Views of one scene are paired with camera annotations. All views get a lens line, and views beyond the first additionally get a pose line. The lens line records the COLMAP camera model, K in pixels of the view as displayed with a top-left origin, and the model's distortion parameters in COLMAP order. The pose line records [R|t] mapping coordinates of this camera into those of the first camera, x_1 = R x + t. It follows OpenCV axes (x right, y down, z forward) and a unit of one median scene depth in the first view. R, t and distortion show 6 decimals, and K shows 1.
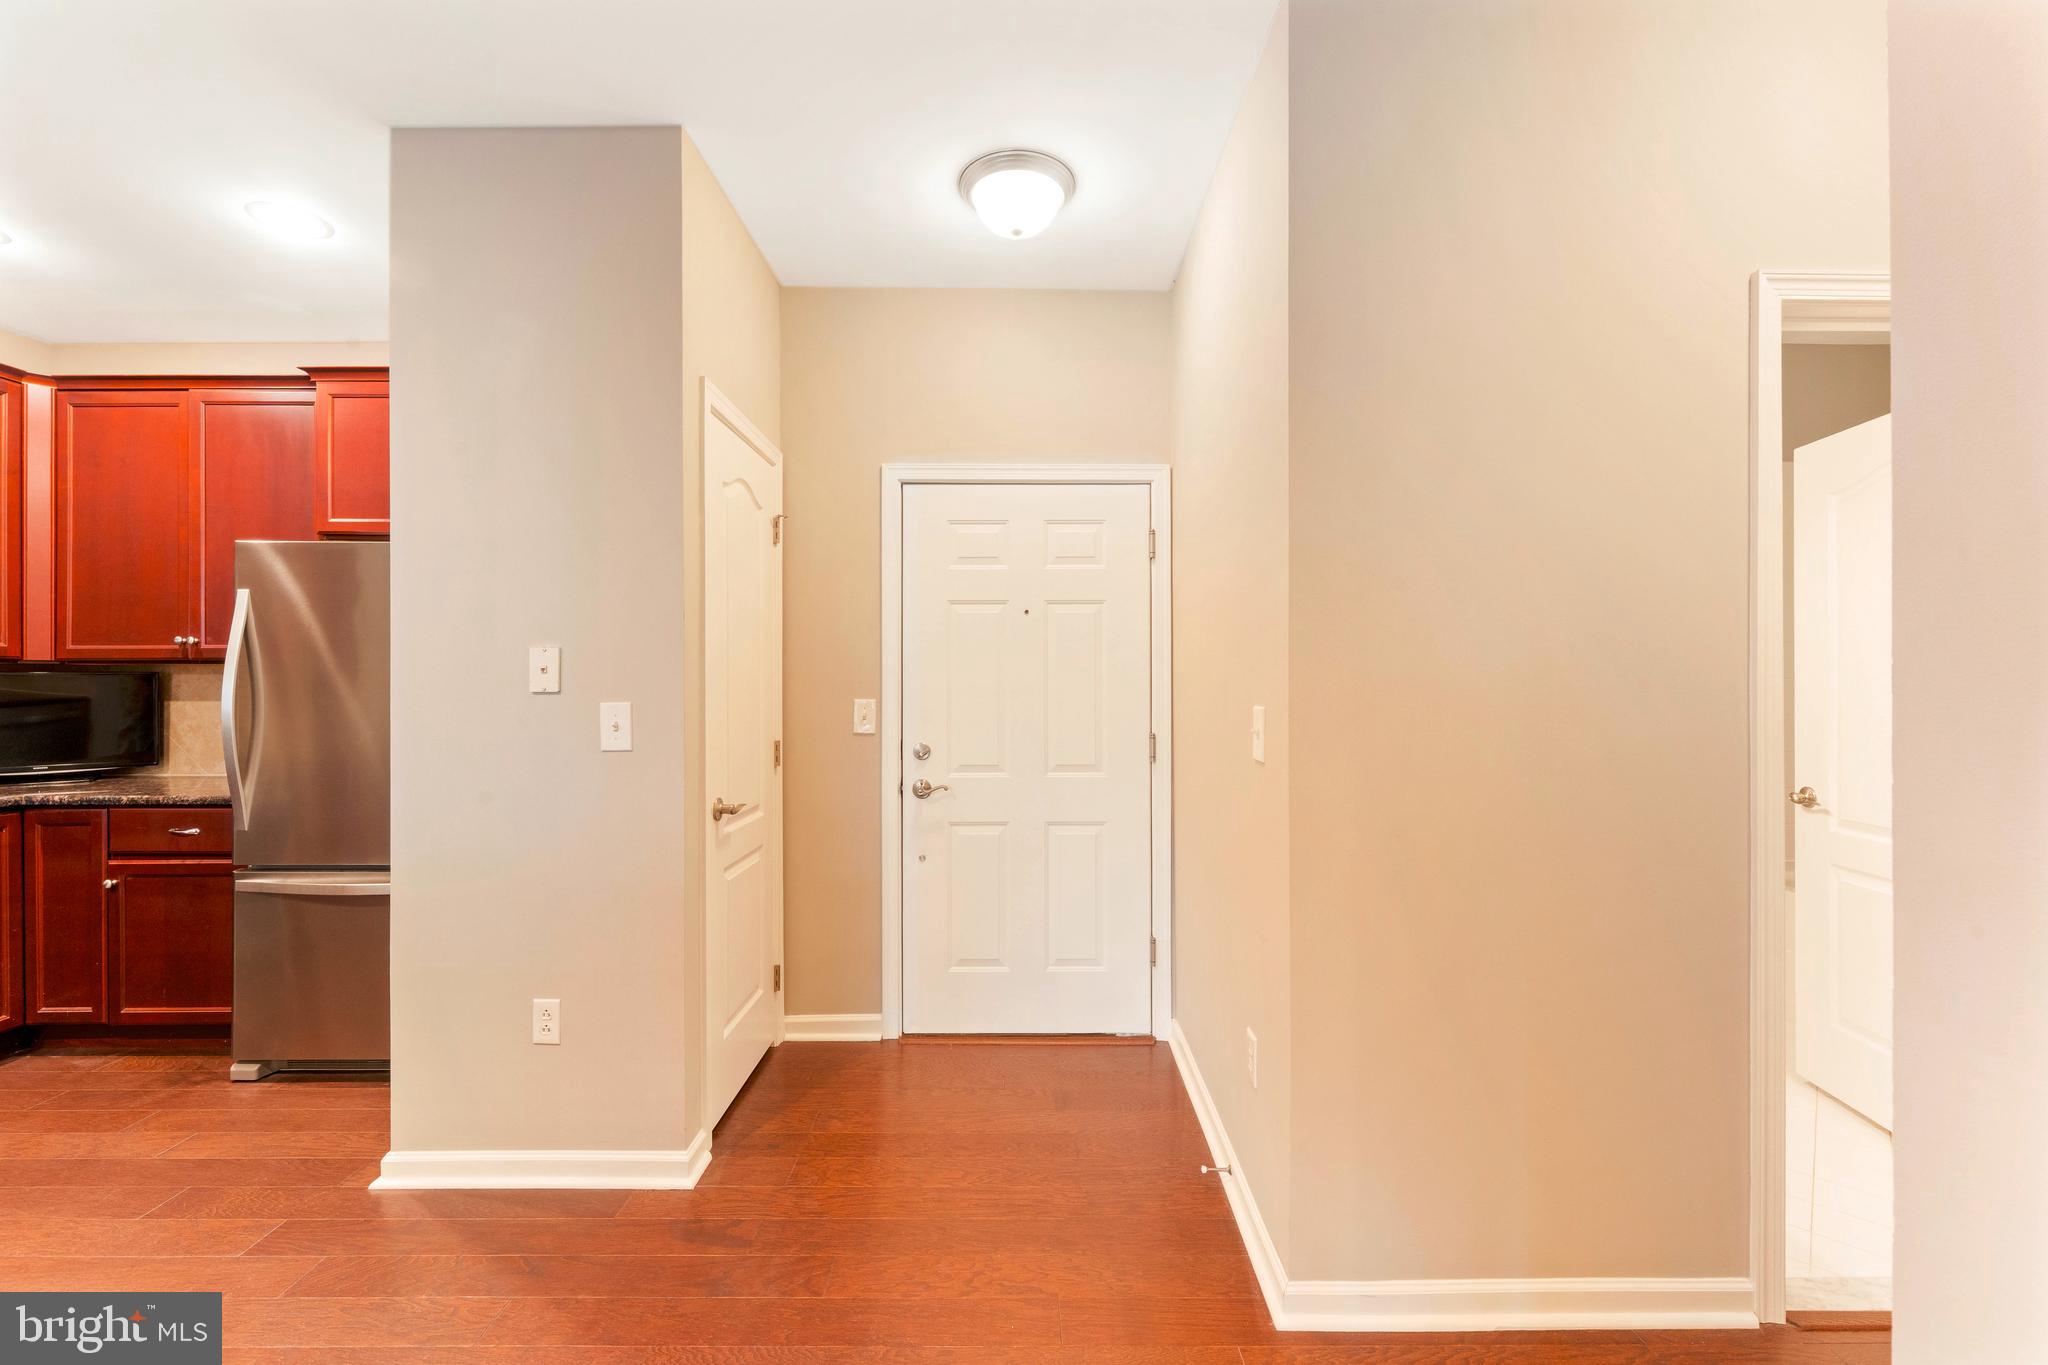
lens RADIAL K [[829.0, 0, 1020.0], [0, 829.0, 680.1], [0, 0, 1]] dist [-0.001548, 0.000106]
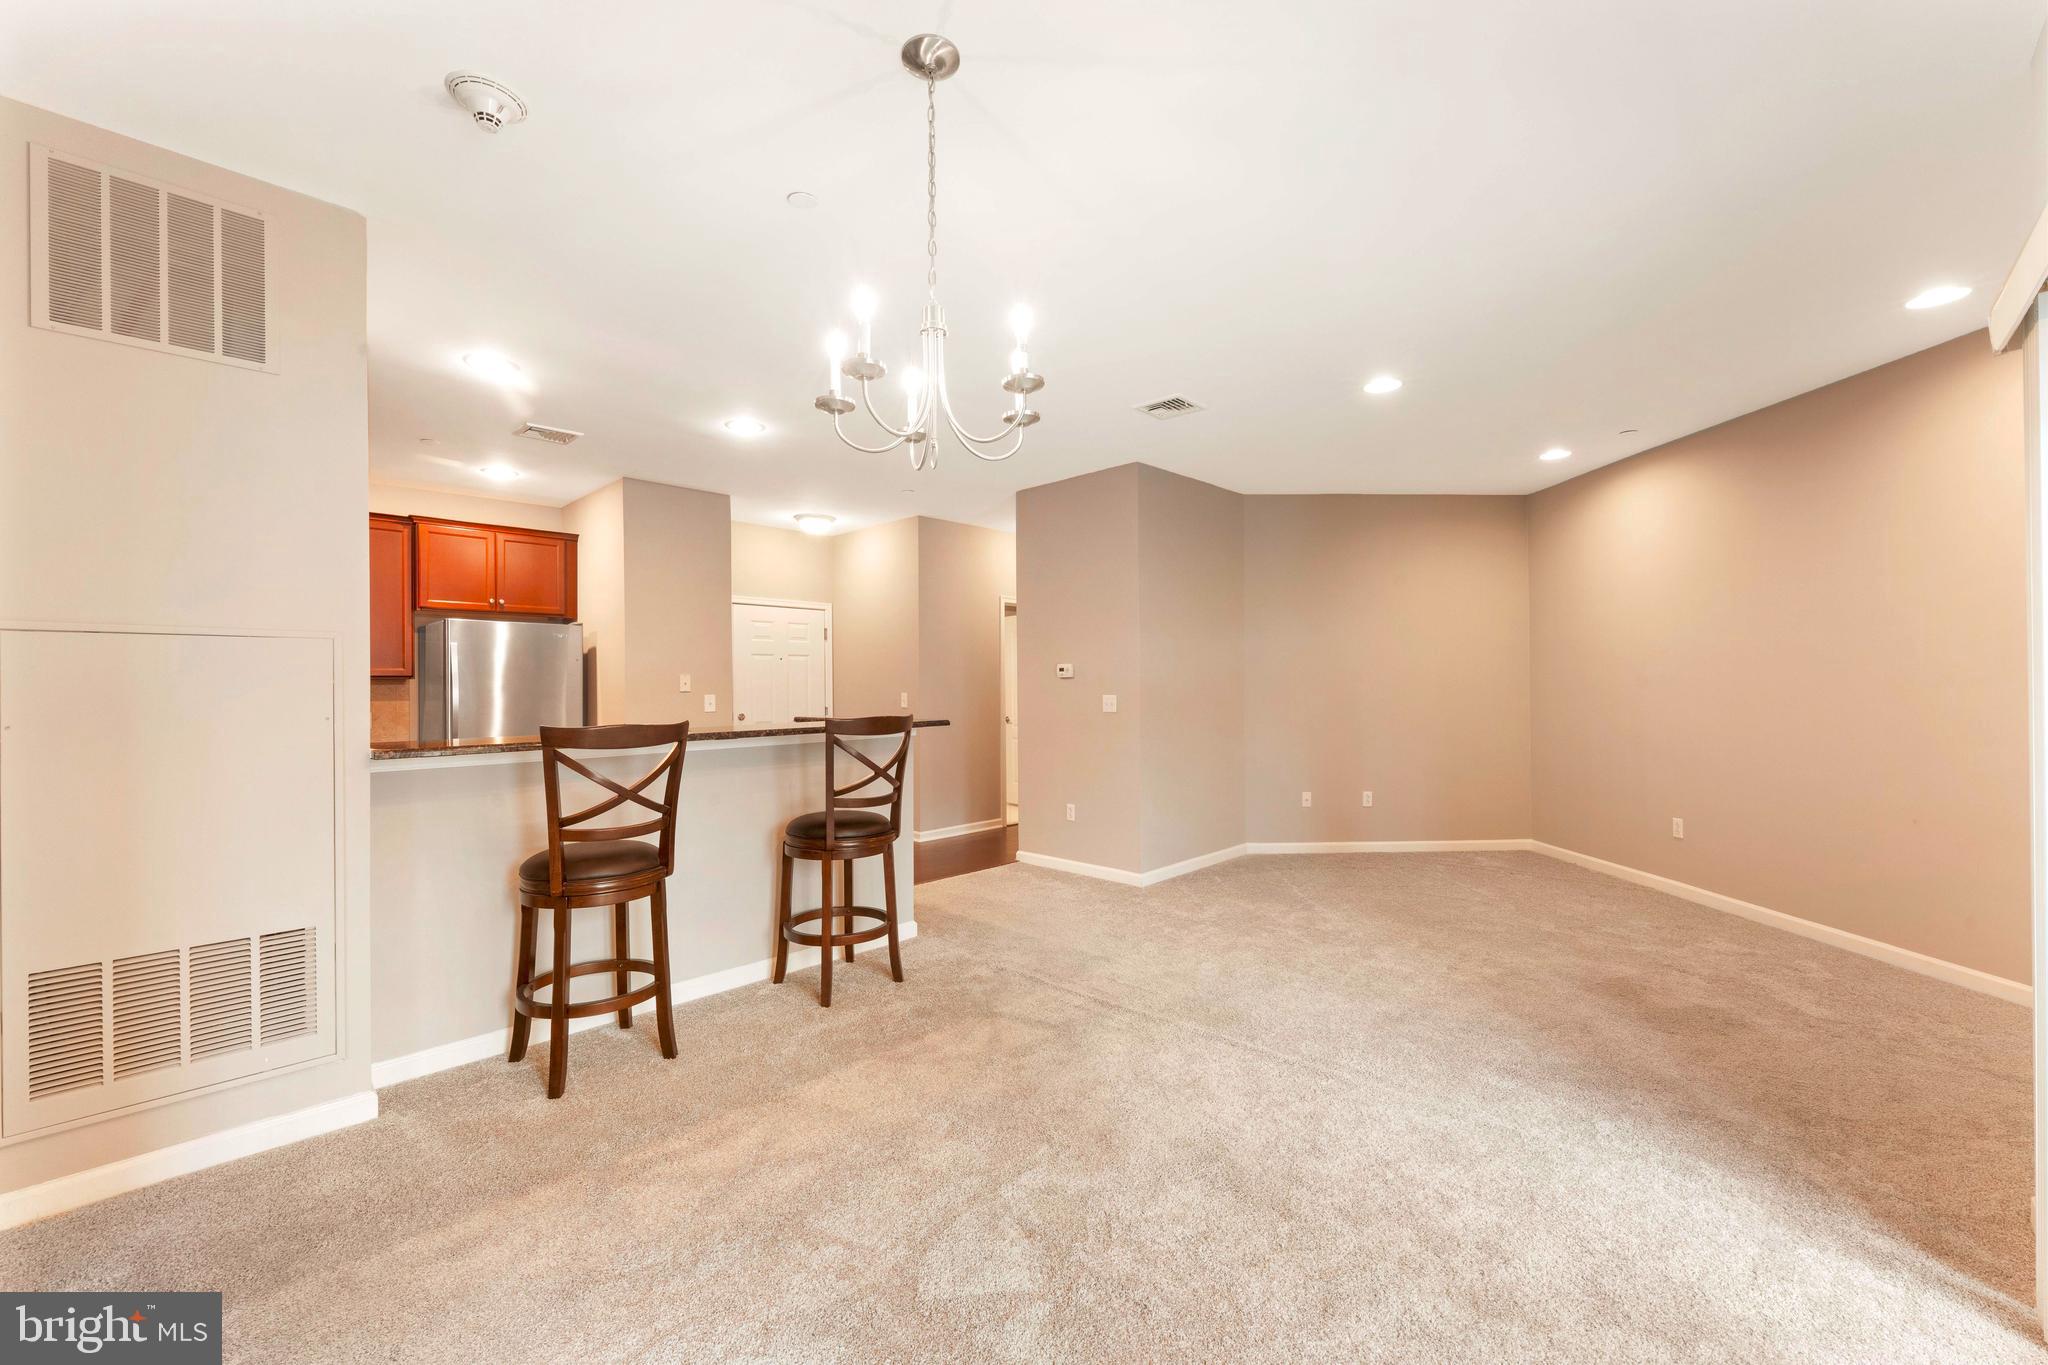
lens RADIAL K [[829.0, 0, 1033.8], [0, 829.0, 682.9], [0, 0, 1]] dist [-0.001548, 0.000106]
pose [[0.703234, -0.003582, 0.710949, -1.290556], [0.005511, 0.999985, -0.000413, -0.005040], [-0.710937, 0.004208, 0.703243, -1.335605]]
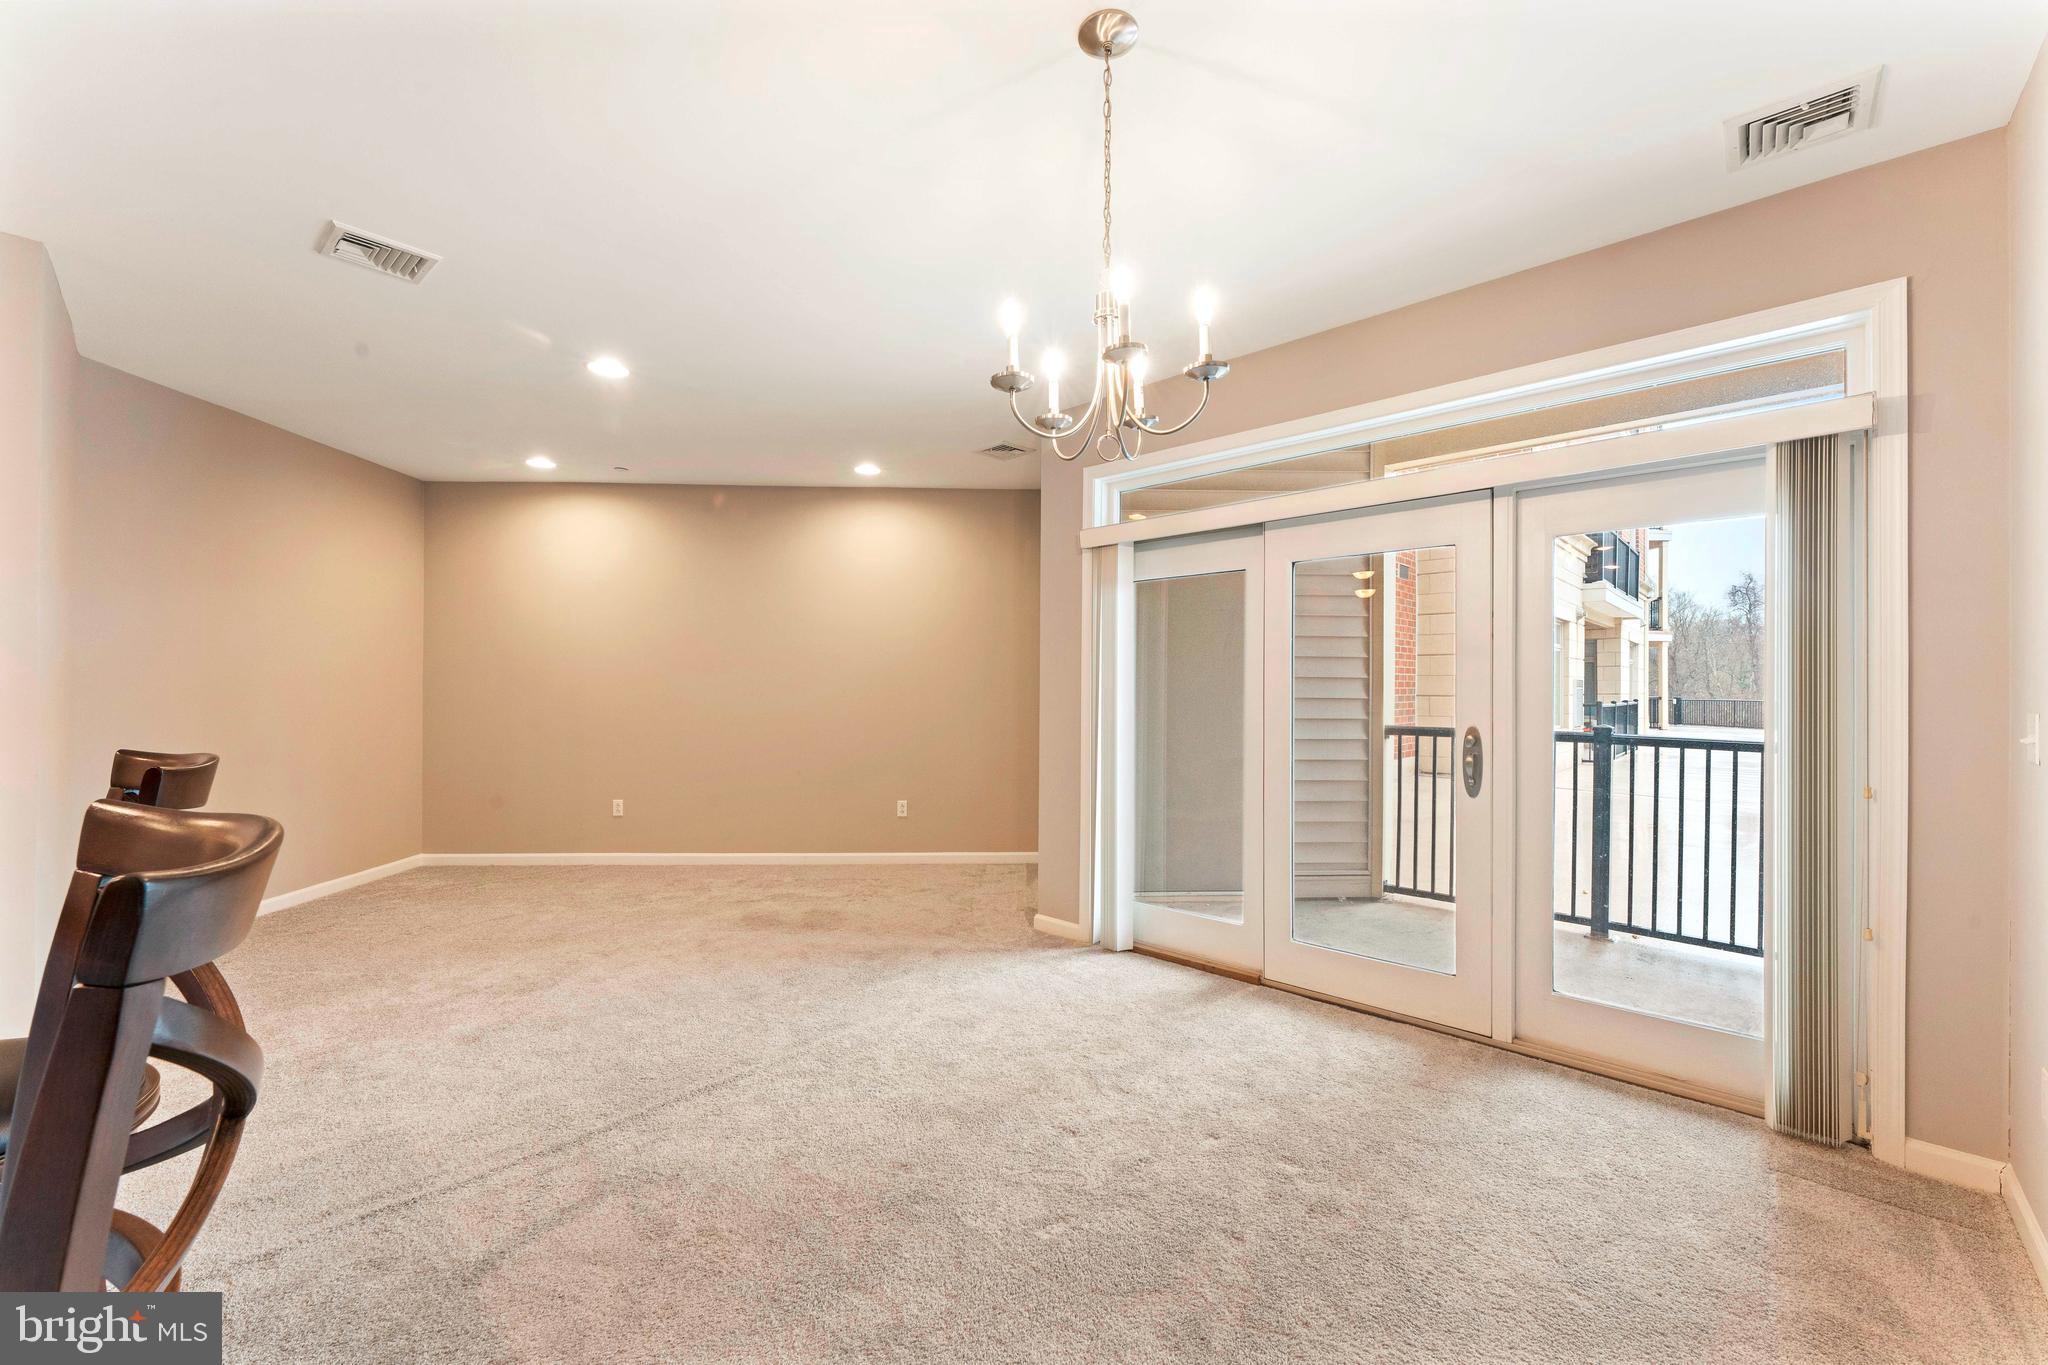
lens RADIAL K [[829.0, 0, 1023.6], [0, 829.0, 677.6], [0, 0, 1]] dist [-0.001548, 0.000106]
pose [[-0.726758, 0.004356, 0.686880, -1.267521], [-0.006724, 0.999887, -0.013456, 0.001764], [-0.686861, -0.014398, -0.726646, -0.266793]]
